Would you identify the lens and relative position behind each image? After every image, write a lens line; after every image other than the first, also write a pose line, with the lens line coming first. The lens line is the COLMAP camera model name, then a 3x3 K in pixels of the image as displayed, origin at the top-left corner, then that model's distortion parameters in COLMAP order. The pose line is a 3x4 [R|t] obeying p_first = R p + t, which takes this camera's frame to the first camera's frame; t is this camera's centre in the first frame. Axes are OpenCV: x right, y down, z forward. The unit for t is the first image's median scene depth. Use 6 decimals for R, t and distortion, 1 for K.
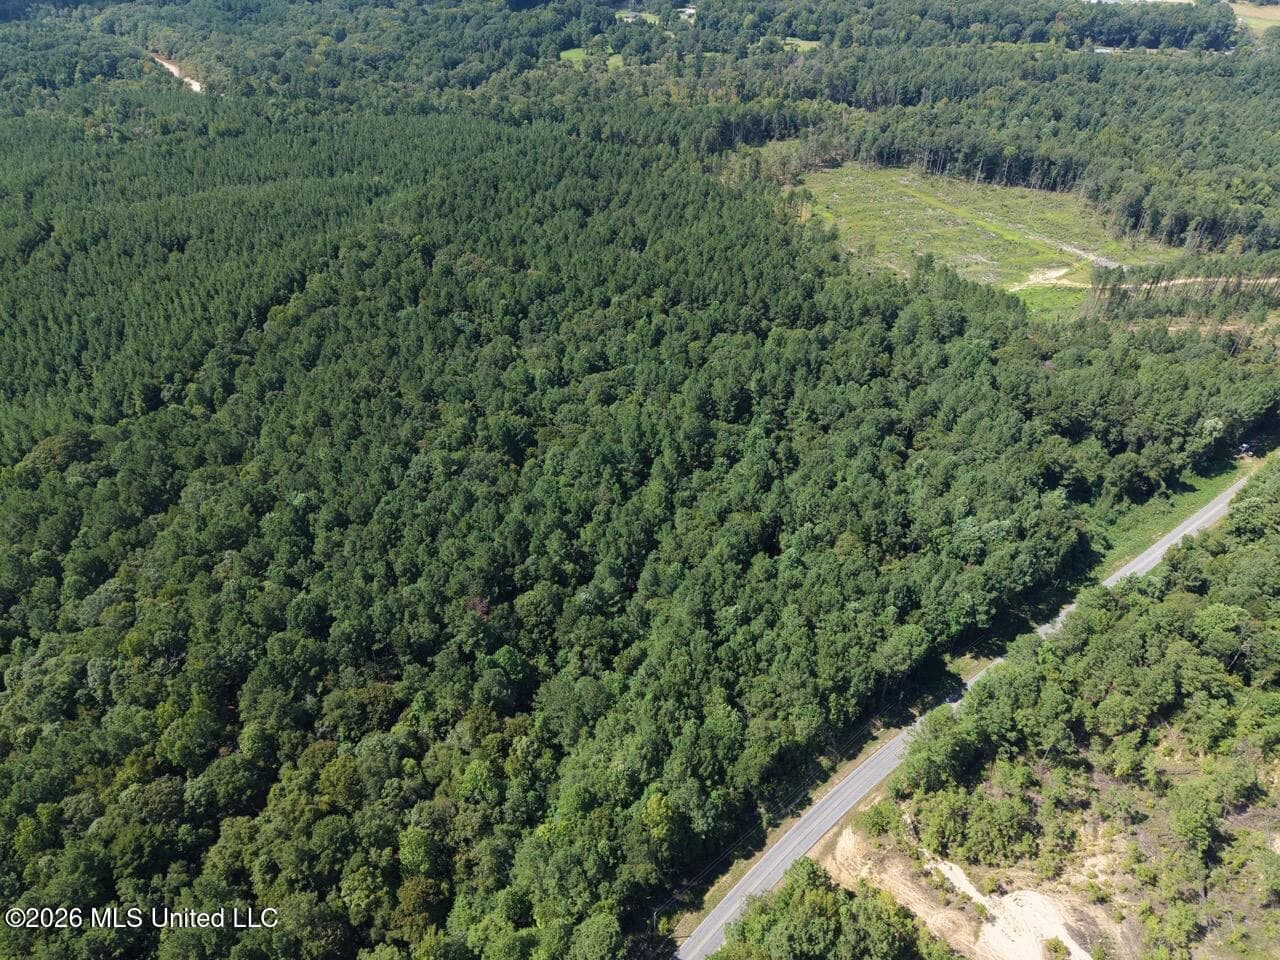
lens RADIAL K [[857.6, 0, 640.0], [0, 857.6, 480.0], [0, 0, 1]] dist [0.033823, -0.035794]
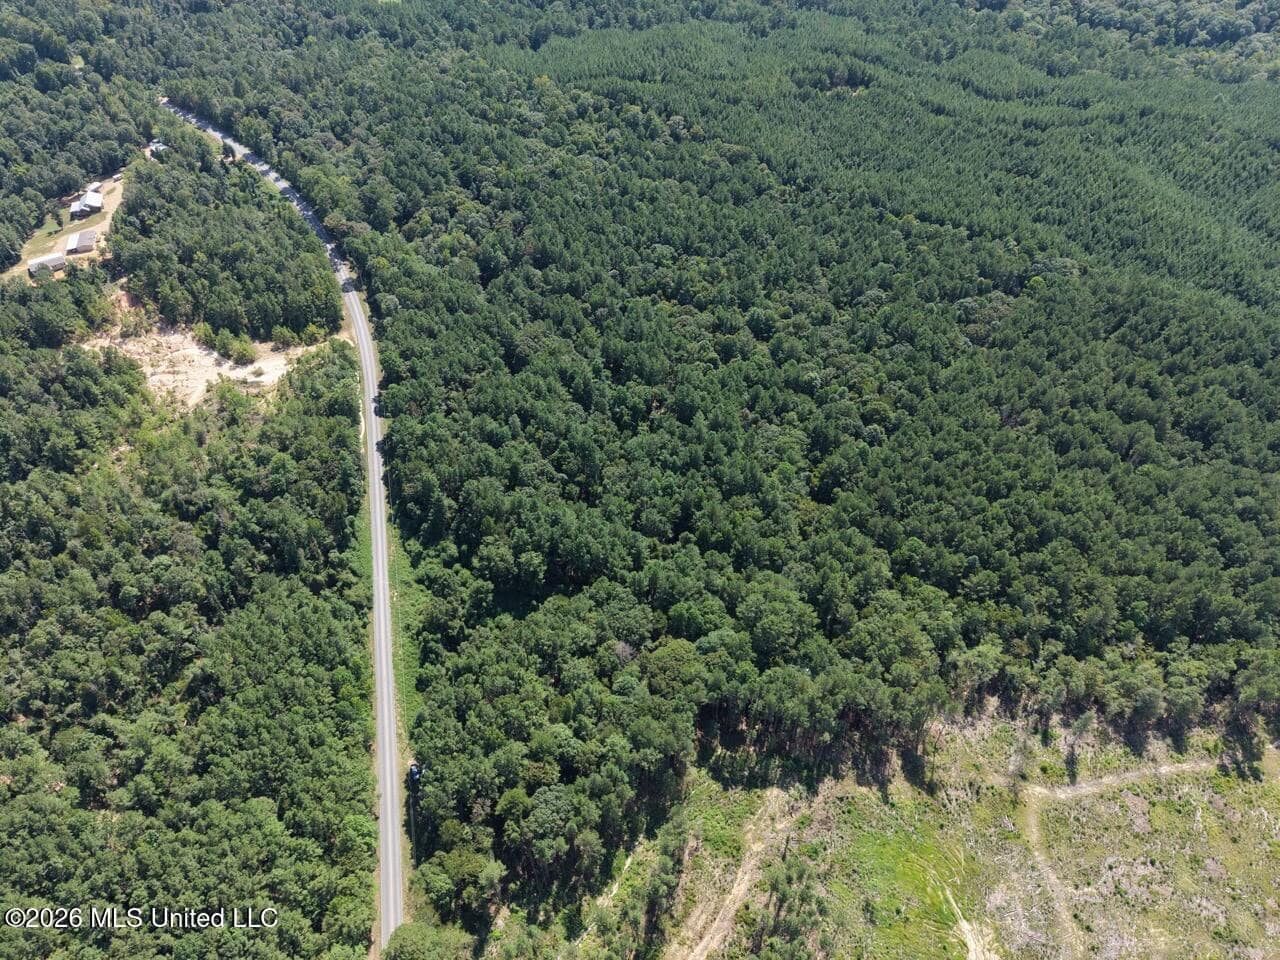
lens RADIAL K [[856.8, 0, 638.2], [0, 856.8, 482.1], [0, 0, 1]] dist [0.031167, -0.028036]
pose [[-0.386581, 0.656159, -0.648082, 1.057470], [-0.556446, 0.394449, 0.731285, -0.959074], [0.735475, 0.643323, 0.212630, 0.852030]]
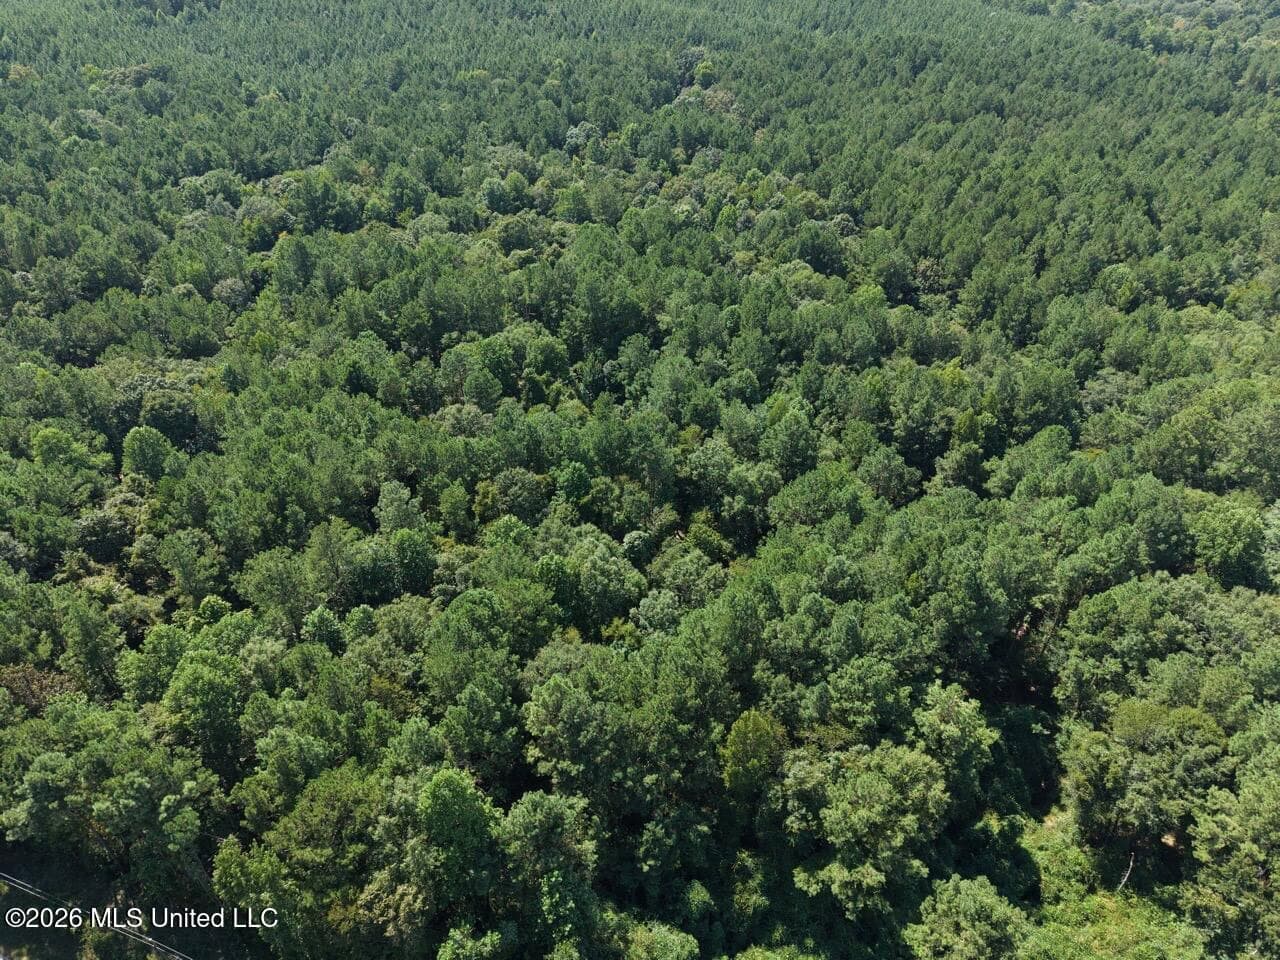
lens RADIAL K [[857.6, 0, 640.0], [0, 857.6, 480.0], [0, 0, 1]] dist [0.033823, -0.035794]
pose [[0.547624, 0.501063, -0.670107, 0.588776], [-0.514333, 0.833279, 0.202750, -0.142235], [0.659977, 0.233627, 0.714037, 0.717781]]
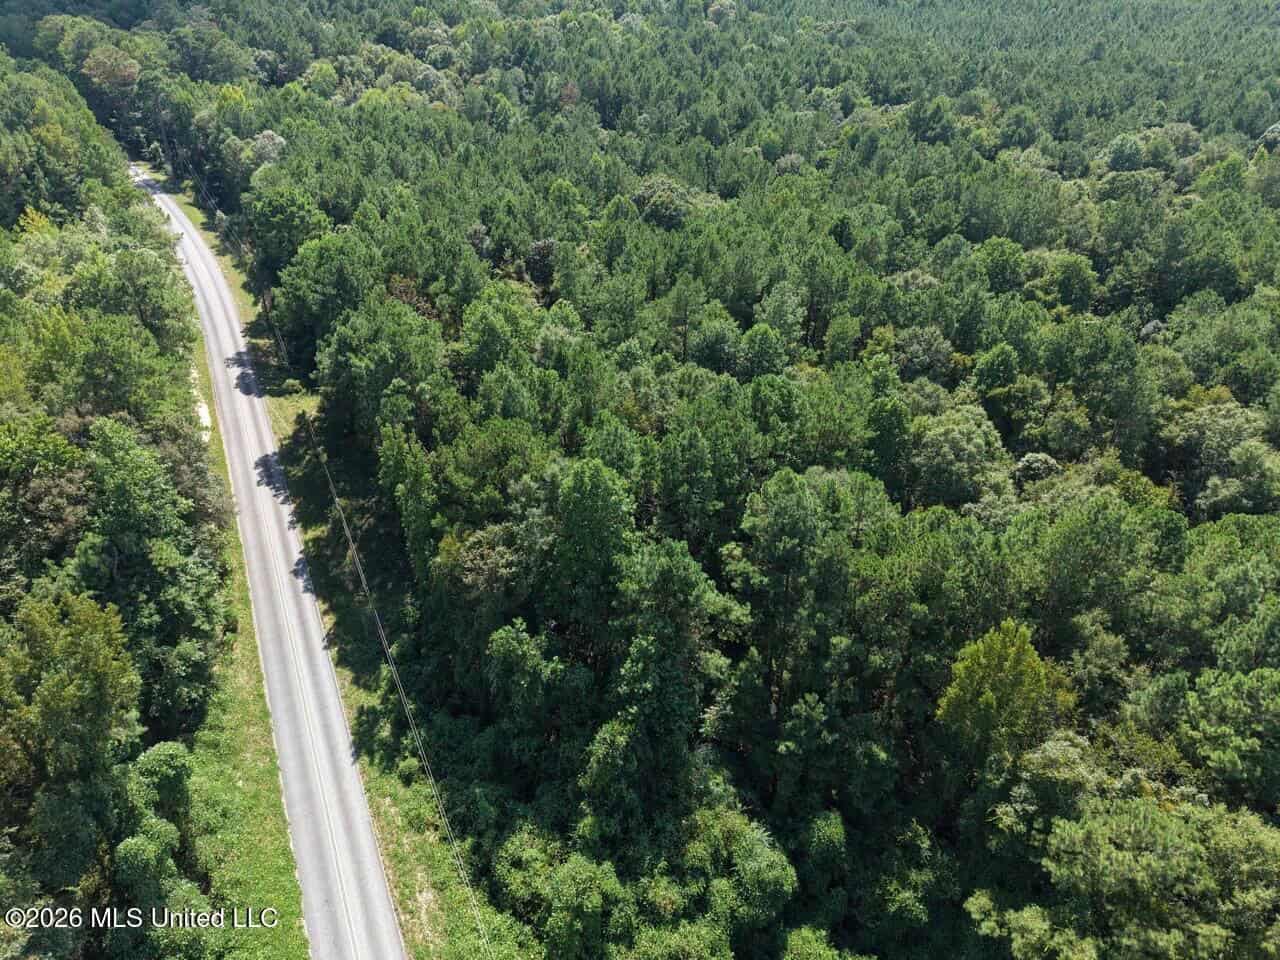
lens RADIAL K [[856.8, 0, 638.2], [0, 856.8, 482.1], [0, 0, 1]] dist [0.031167, -0.028036]
pose [[-0.184502, 0.534032, -0.825087, 0.606217], [-0.609693, 0.596256, 0.522258, -0.101829], [0.770866, 0.599407, 0.215585, 0.848090]]
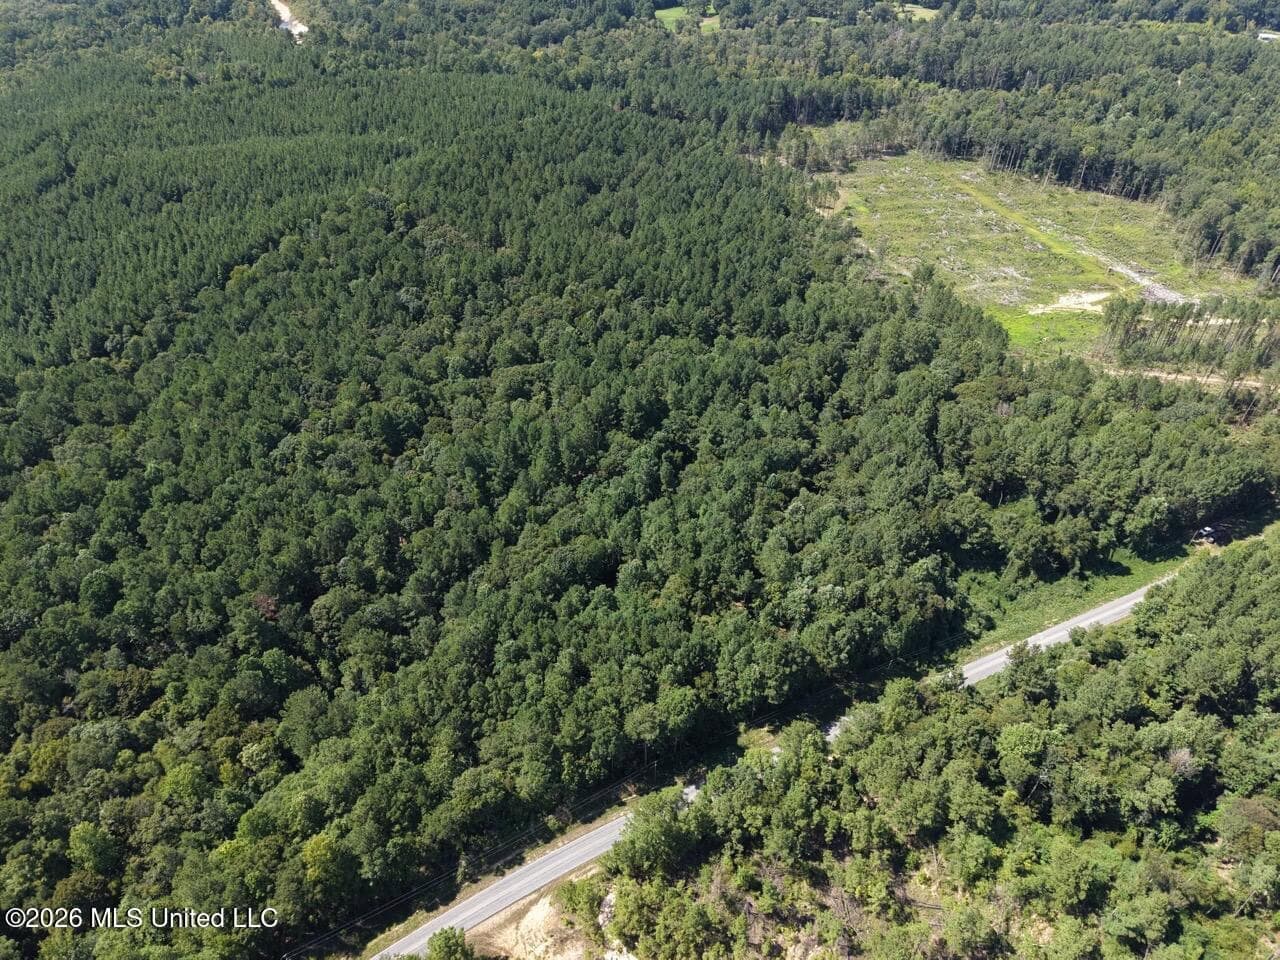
lens RADIAL K [[856.8, 0, 638.2], [0, 856.8, 482.1], [0, 0, 1]] dist [0.031167, -0.028036]
pose [[0.981848, 0.122341, -0.144940, 0.278330], [-0.115158, 0.991711, 0.056988, -0.075156], [0.150711, -0.039263, 0.987798, 0.065650]]
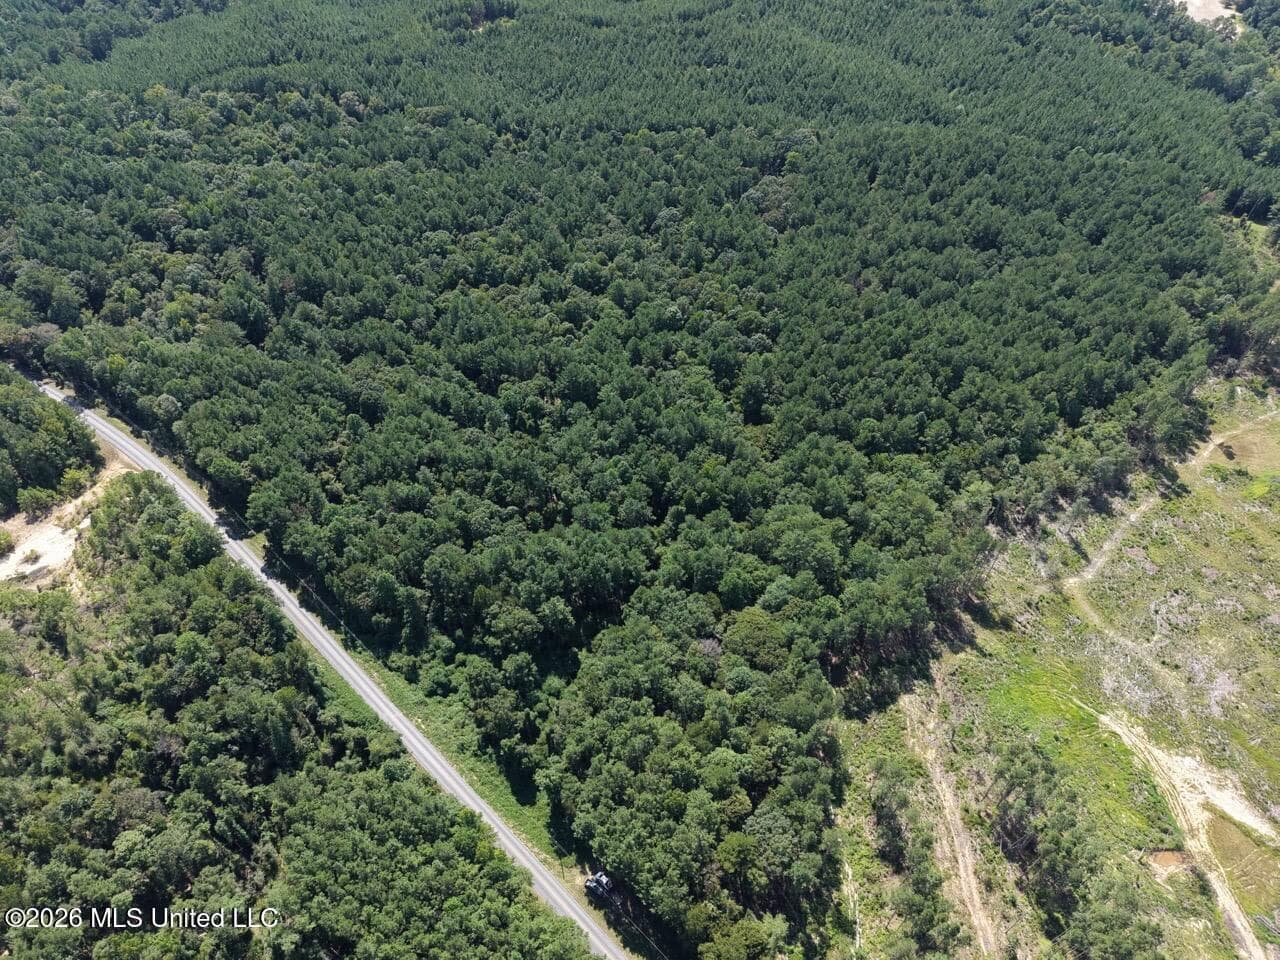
lens RADIAL K [[856.8, 0, 638.2], [0, 856.8, 482.1], [0, 0, 1]] dist [0.031167, -0.028036]
pose [[0.170695, 0.735639, -0.655514, 1.006742], [-0.591358, 0.608624, 0.529029, -0.695220], [0.788136, 0.297341, 0.538915, 0.572299]]
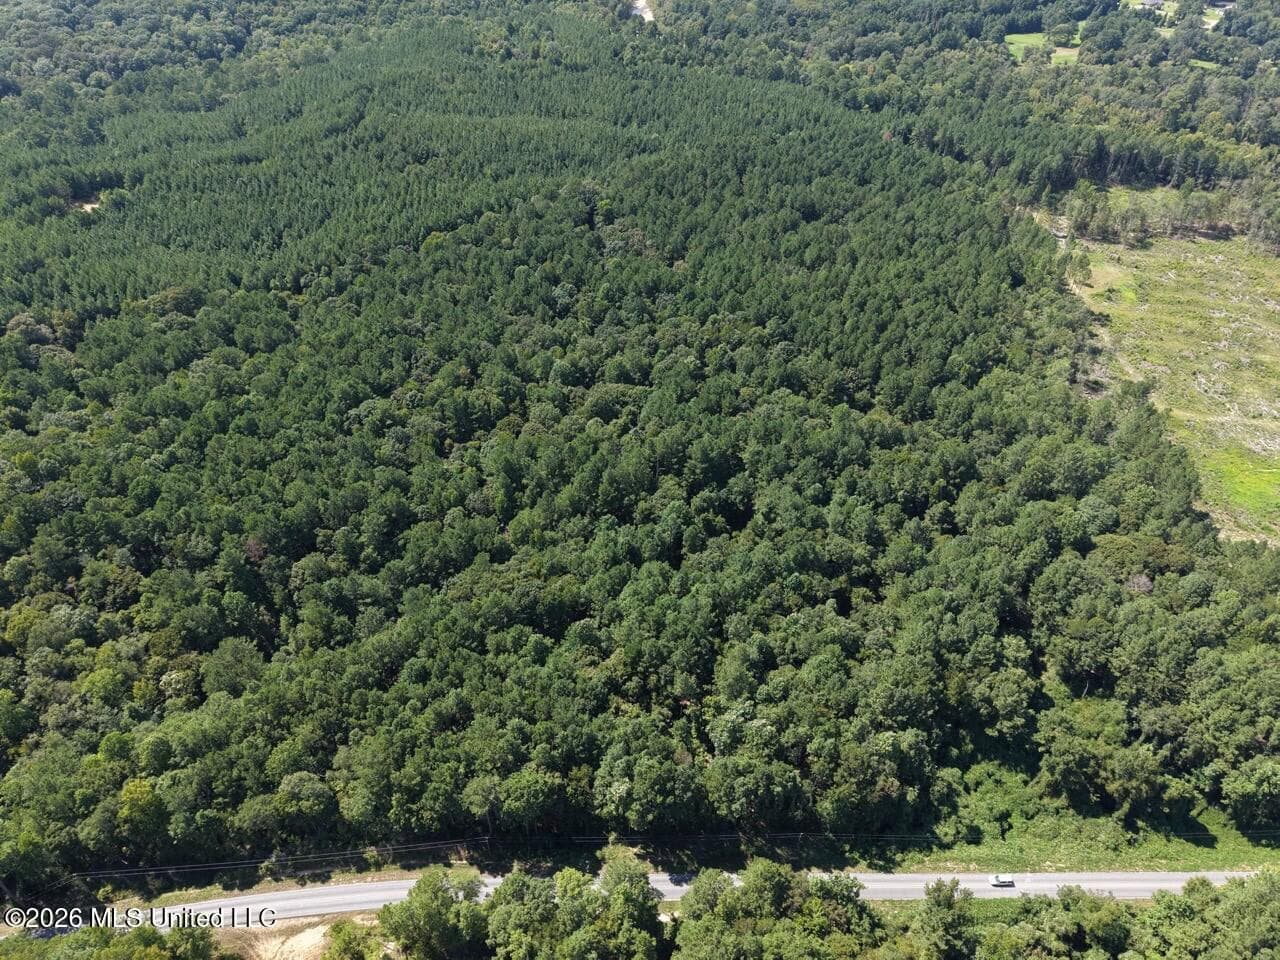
lens RADIAL K [[856.8, 0, 638.2], [0, 856.8, 482.1], [0, 0, 1]] dist [0.031167, -0.028036]
pose [[0.812951, 0.377006, -0.443821, 0.491997], [-0.354313, 0.925066, 0.136803, -0.185845], [0.462140, 0.046038, 0.885611, 0.208168]]
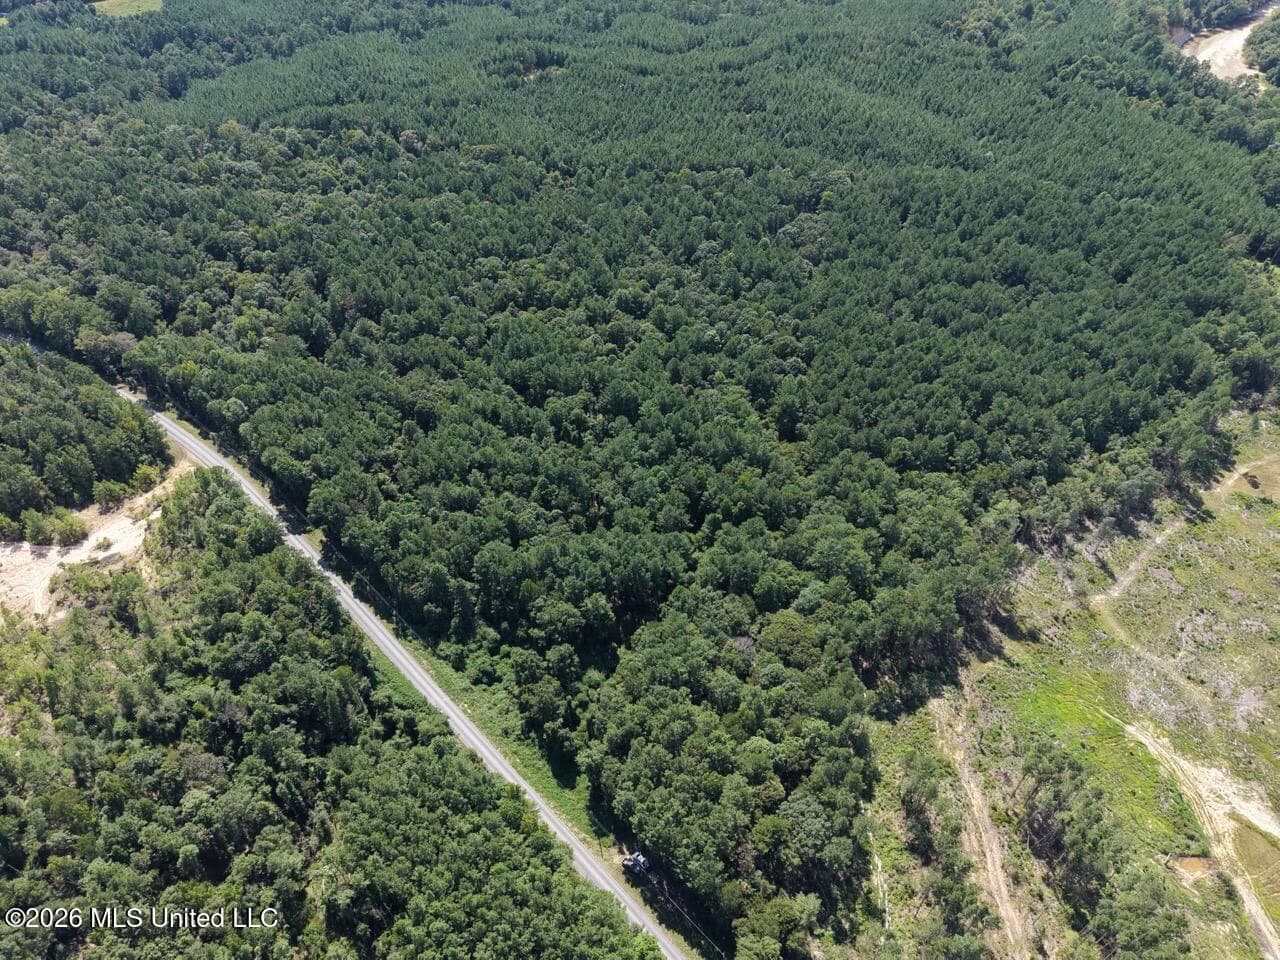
lens RADIAL K [[856.8, 0, 638.2], [0, 856.8, 482.1], [0, 0, 1]] dist [0.031167, -0.028036]
pose [[0.134232, 0.702005, -0.699407, 1.072113], [-0.595348, 0.621350, 0.509397, -0.675306], [0.792176, 0.348013, 0.501343, 0.544395]]
